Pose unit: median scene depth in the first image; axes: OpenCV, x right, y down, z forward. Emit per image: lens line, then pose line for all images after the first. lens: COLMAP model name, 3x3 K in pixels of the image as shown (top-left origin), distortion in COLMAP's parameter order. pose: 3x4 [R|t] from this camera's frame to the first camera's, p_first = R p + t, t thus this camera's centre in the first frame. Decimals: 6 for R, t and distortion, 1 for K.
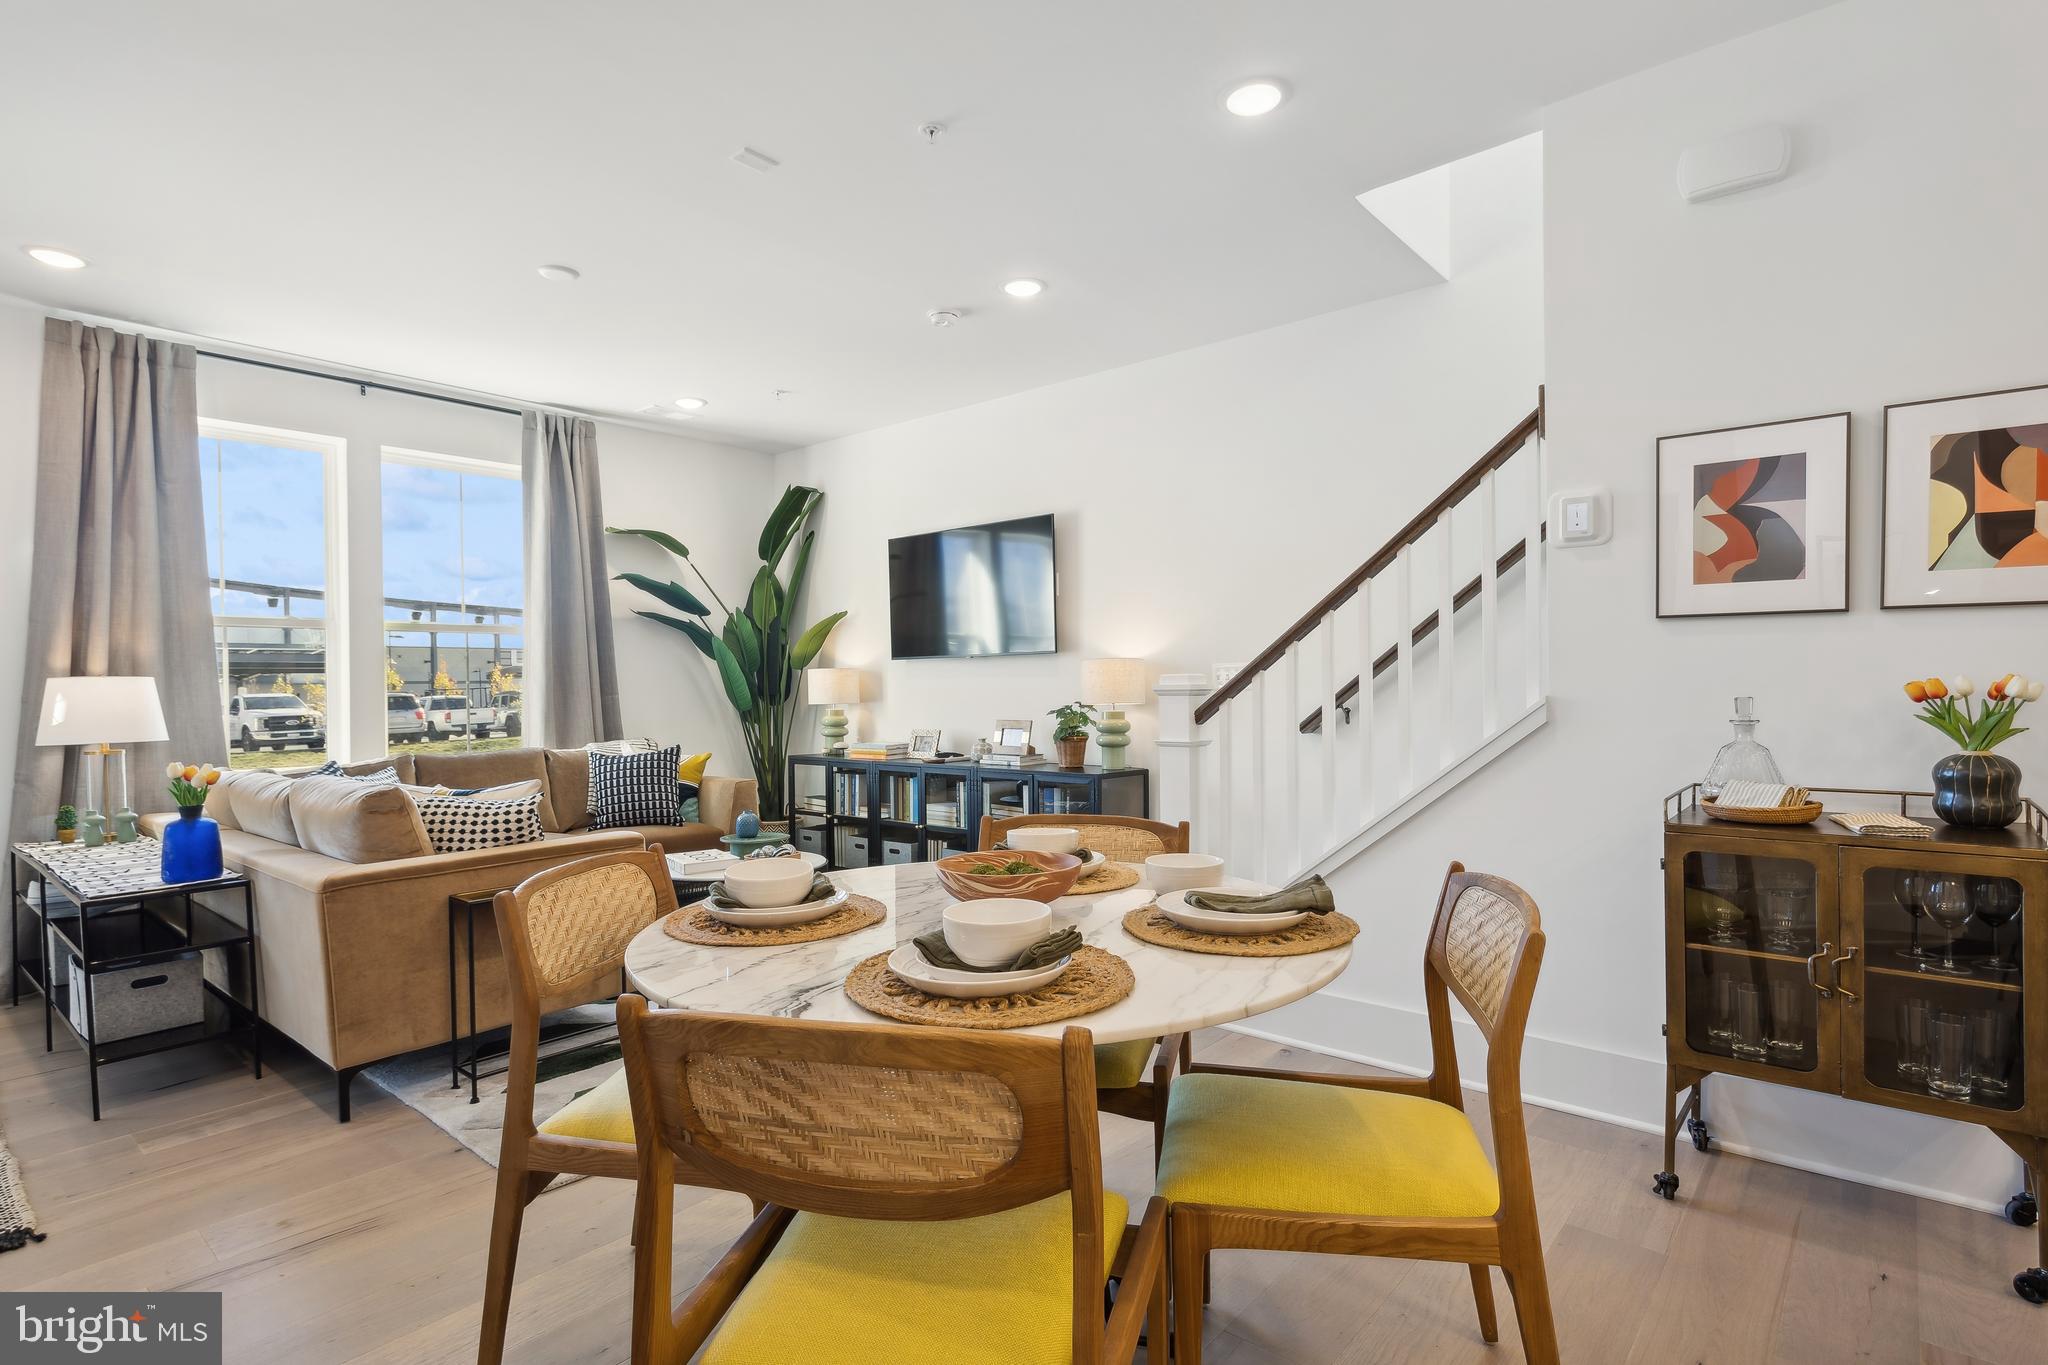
lens RADIAL K [[1012.4, 0, 1027.2], [0, 1012.4, 693.4], [0, 0, 1]] dist [0.004942, 0.000059]
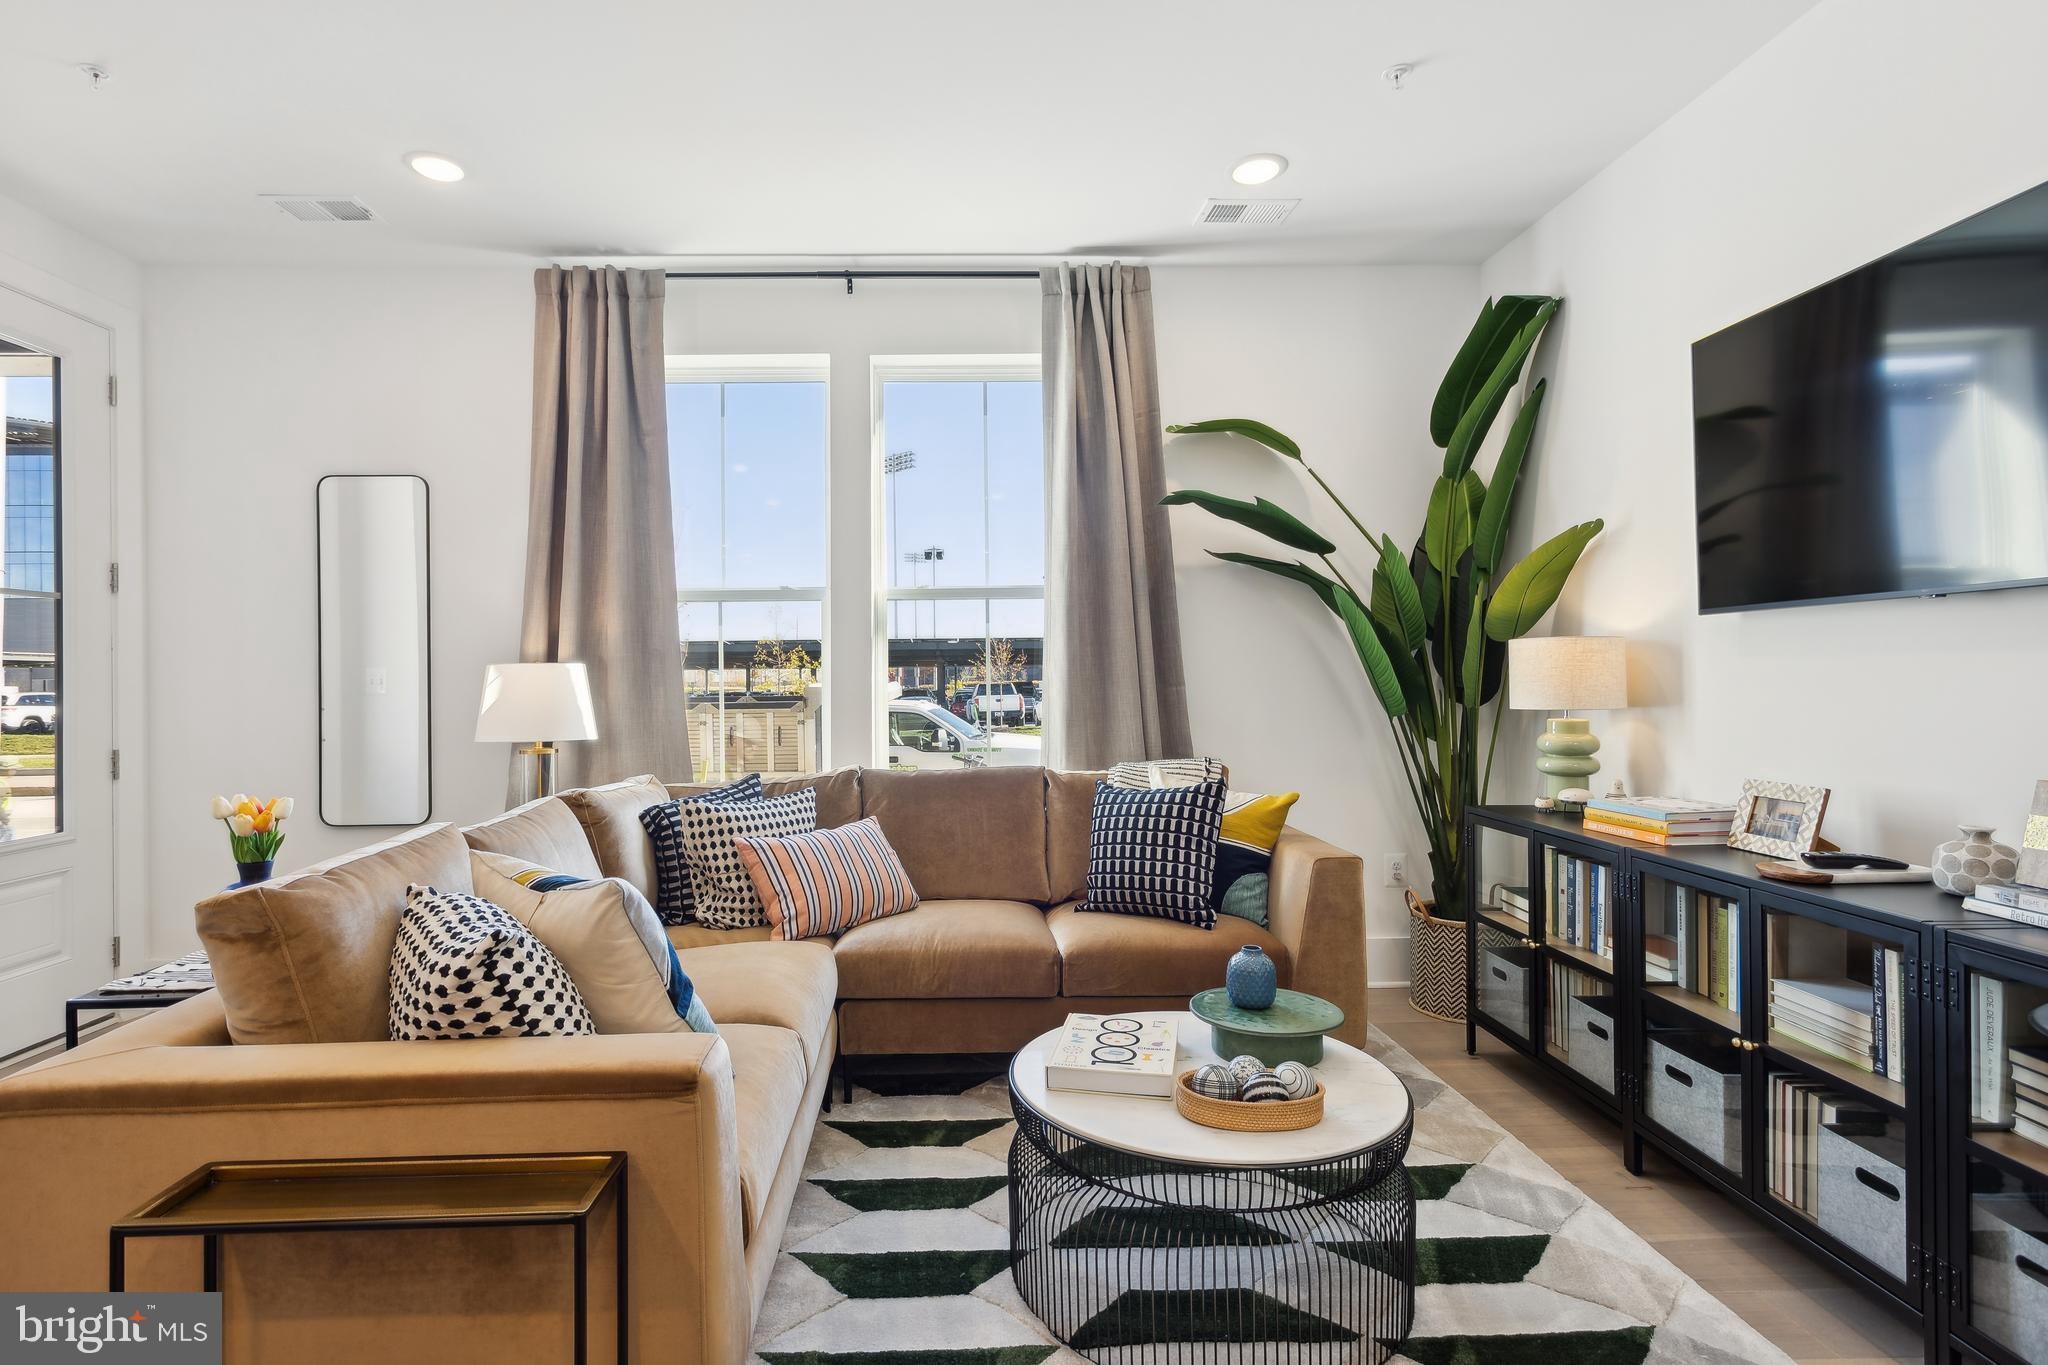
lens RADIAL K [[1013.5, 0, 988.5], [0, 1013.5, 672.4], [0, 0, 1]] dist [0.002282, 0.000599]
pose [[0.664079, 0.001526, -0.747661, -0.009954], [-0.003515, 0.999993, -0.001082, -0.006847], [0.747654, 0.003347, 0.664080, 0.532857]]
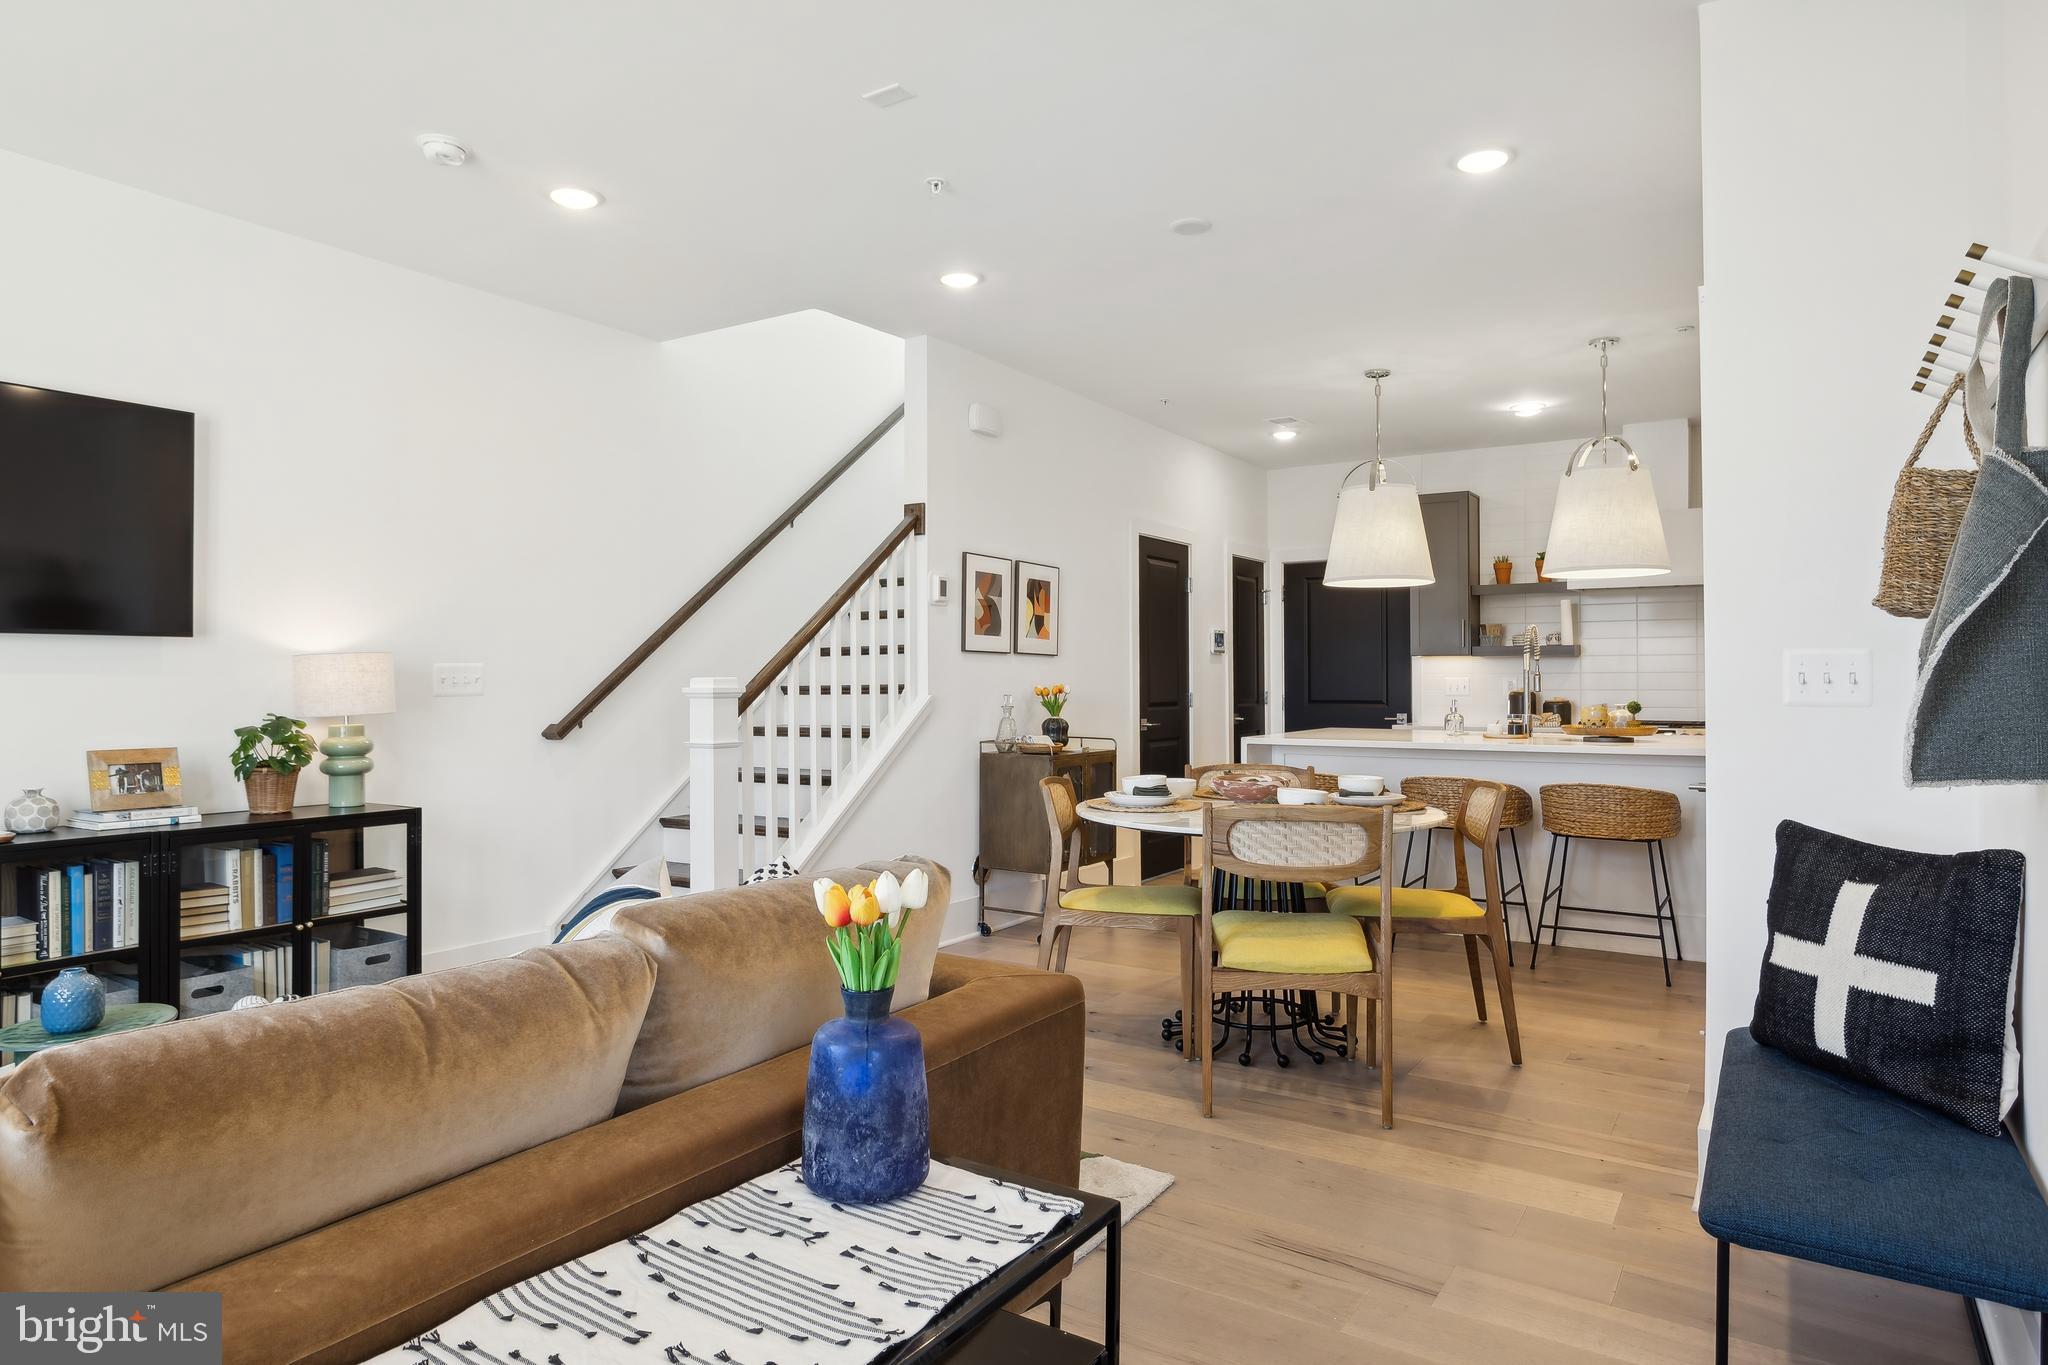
lens RADIAL K [[1165.6, 0, 1031.3], [0, 1165.6, 683.6], [0, 0, 1]] dist [-0.017943, 0.000077]
pose [[-0.122861, 0.009804, 0.992375, -0.716625], [0.012244, 0.999890, -0.008362, 0.000910], [-0.992348, 0.011123, -0.122968, 0.563111]]
